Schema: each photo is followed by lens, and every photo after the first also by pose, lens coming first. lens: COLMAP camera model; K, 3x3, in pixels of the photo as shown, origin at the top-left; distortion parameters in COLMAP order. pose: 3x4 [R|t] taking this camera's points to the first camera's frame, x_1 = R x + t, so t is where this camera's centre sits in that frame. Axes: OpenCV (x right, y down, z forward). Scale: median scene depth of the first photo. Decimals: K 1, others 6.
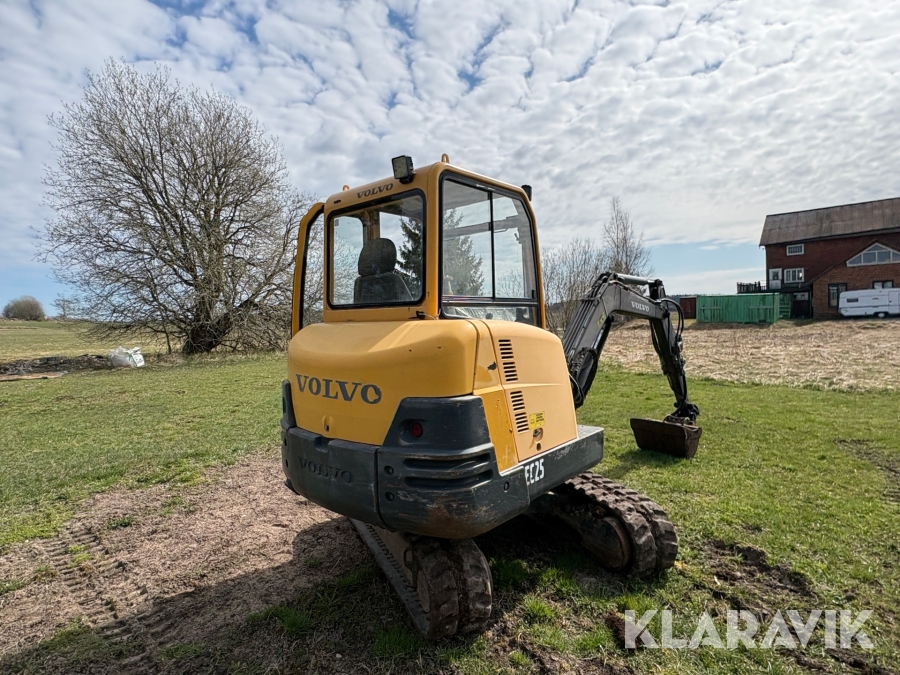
lens RADIAL K [[494.3, 0, 450.0], [0, 494.3, 337.5], [0, 0, 1]] dist [0.001708, -0.000304]
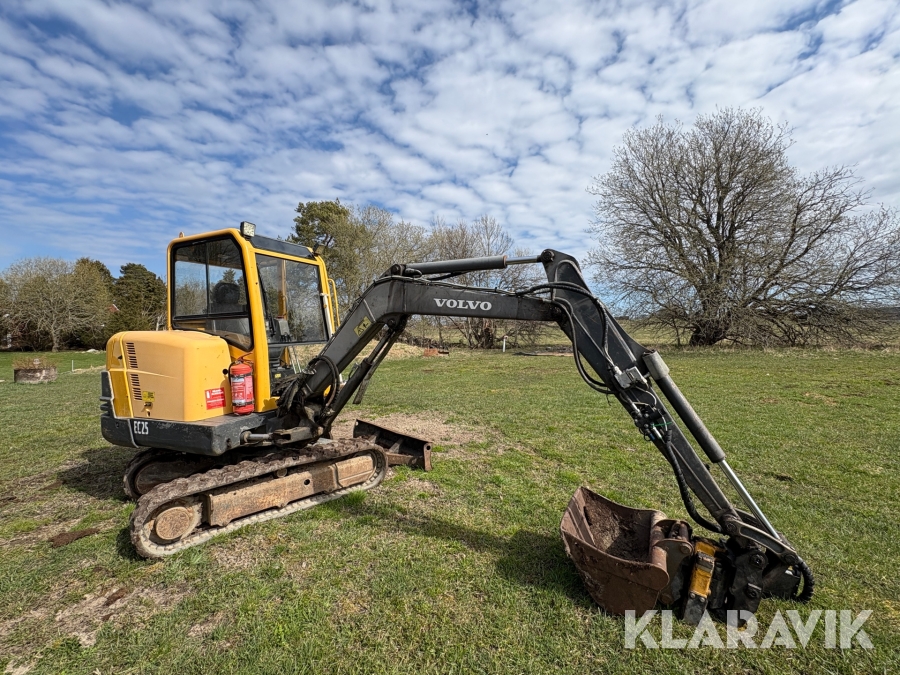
lens RADIAL K [[386.2, 0, 449.5], [0, 386.2, 334.7], [0, 0, 1]] dist [0.001277, 0.000151]
pose [[0.312151, 0.024355, -0.949720, 1.619181], [-0.011210, 0.999696, 0.021952, -0.061855], [0.949966, 0.003794, 0.312329, 1.524222]]
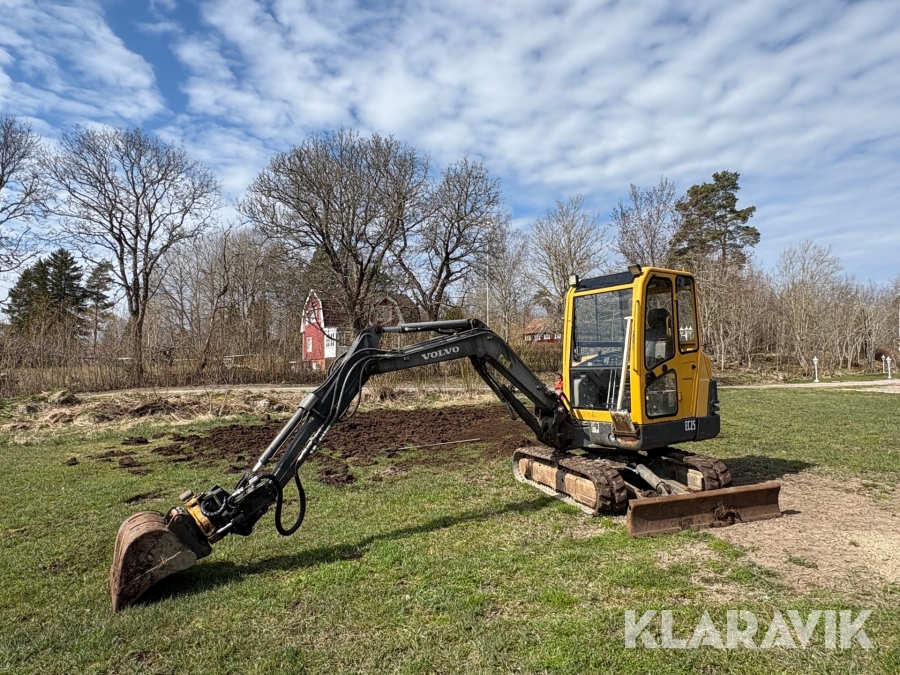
lens RADIAL K [[546.2, 0, 450.9], [0, 546.2, 336.4], [0, 0, 1]] dist [0.007189, 0.001692]
pose [[-0.991400, 0.054652, 0.118910, 0.449930], [0.052417, 0.998386, -0.021839, -0.099561], [-0.119911, -0.015418, -0.992665, 3.702065]]
